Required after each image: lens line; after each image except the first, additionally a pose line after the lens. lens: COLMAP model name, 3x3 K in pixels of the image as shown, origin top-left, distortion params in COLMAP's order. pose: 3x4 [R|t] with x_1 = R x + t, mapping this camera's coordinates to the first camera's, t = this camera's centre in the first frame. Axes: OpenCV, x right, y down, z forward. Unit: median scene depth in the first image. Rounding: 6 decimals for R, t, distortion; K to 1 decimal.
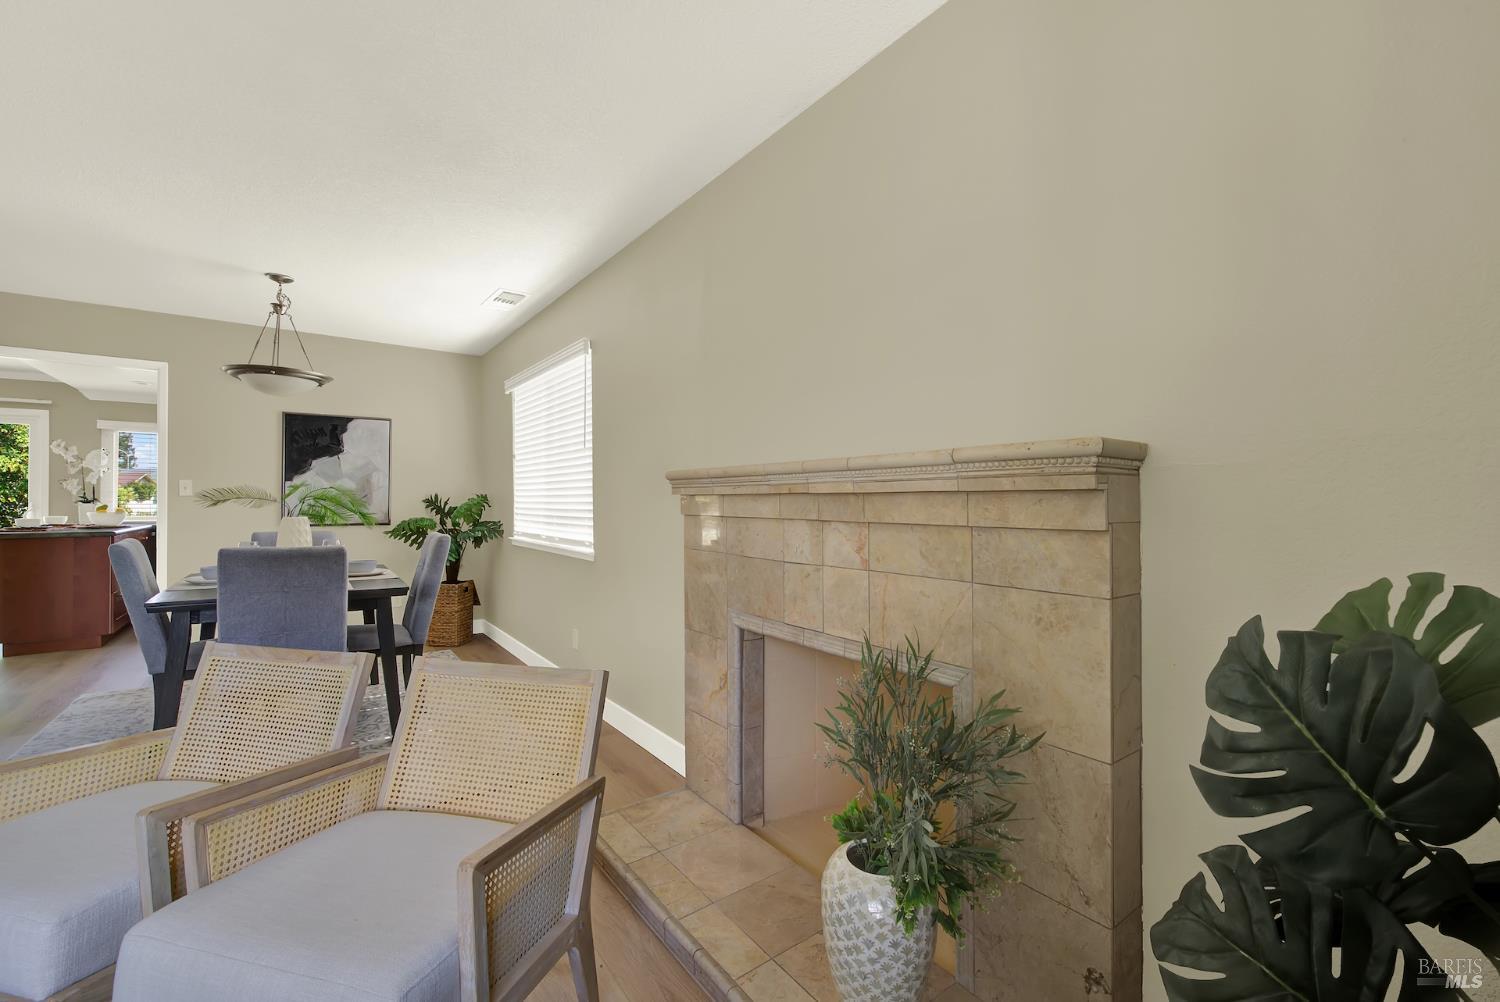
lens RADIAL K [[613.4, 0, 755.0], [0, 613.4, 494.5], [0, 0, 1]] dist [0.001232, -0.000243]
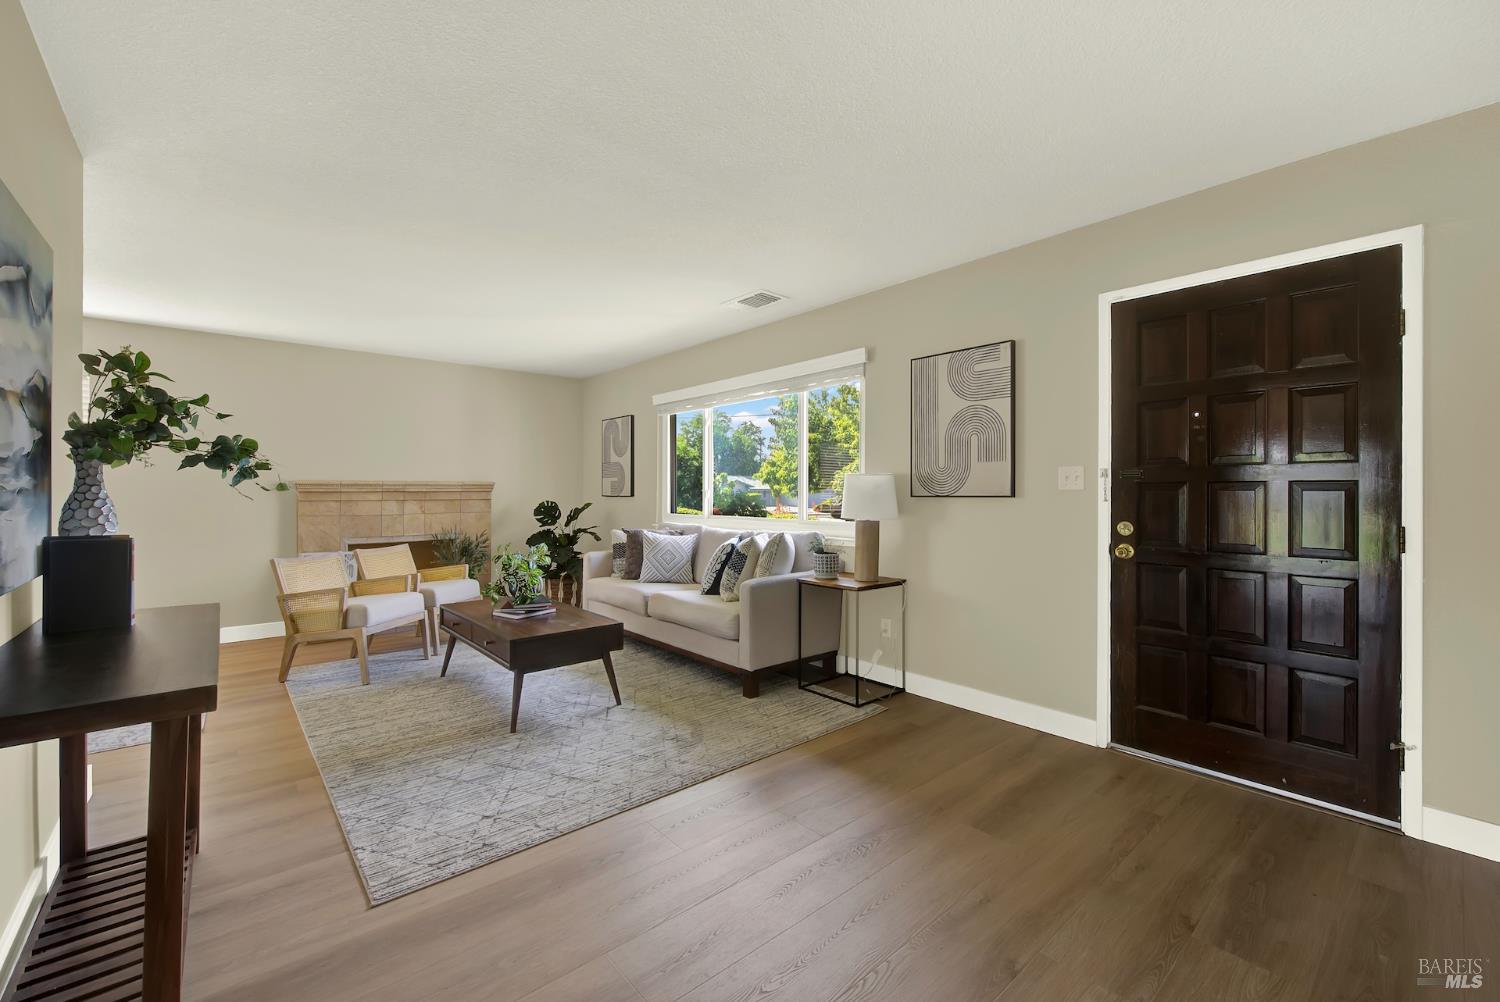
lens RADIAL K [[613.4, 0, 755.0], [0, 613.4, 494.5], [0, 0, 1]] dist [0.001232, -0.000243]
pose [[-0.090103, -0.003488, 0.995926, -3.230458], [-0.002545, 0.999991, 0.003272, -0.000629], [-0.995929, -0.002240, -0.090111, -0.511838]]
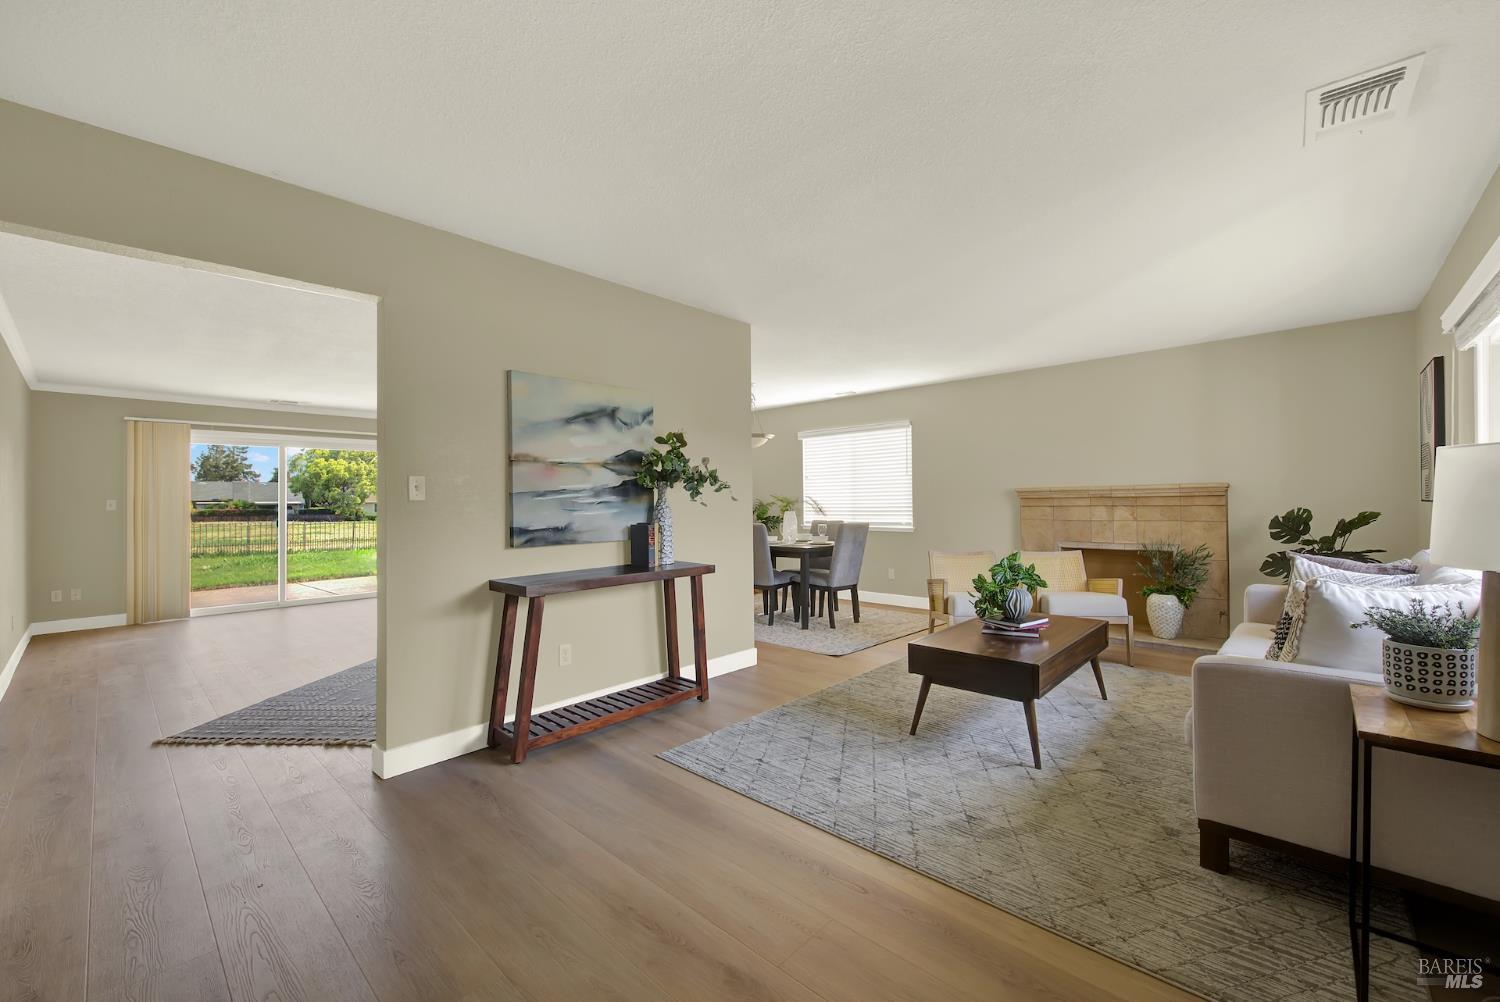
lens RADIAL K [[613.4, 0, 755.0], [0, 613.4, 494.5], [0, 0, 1]] dist [0.001232, -0.000243]
pose [[0.981329, -0.007893, 0.192174, -2.233496], [0.009434, 0.999930, -0.007106, -0.008173], [-0.192105, 0.008786, 0.981335, -1.646333]]
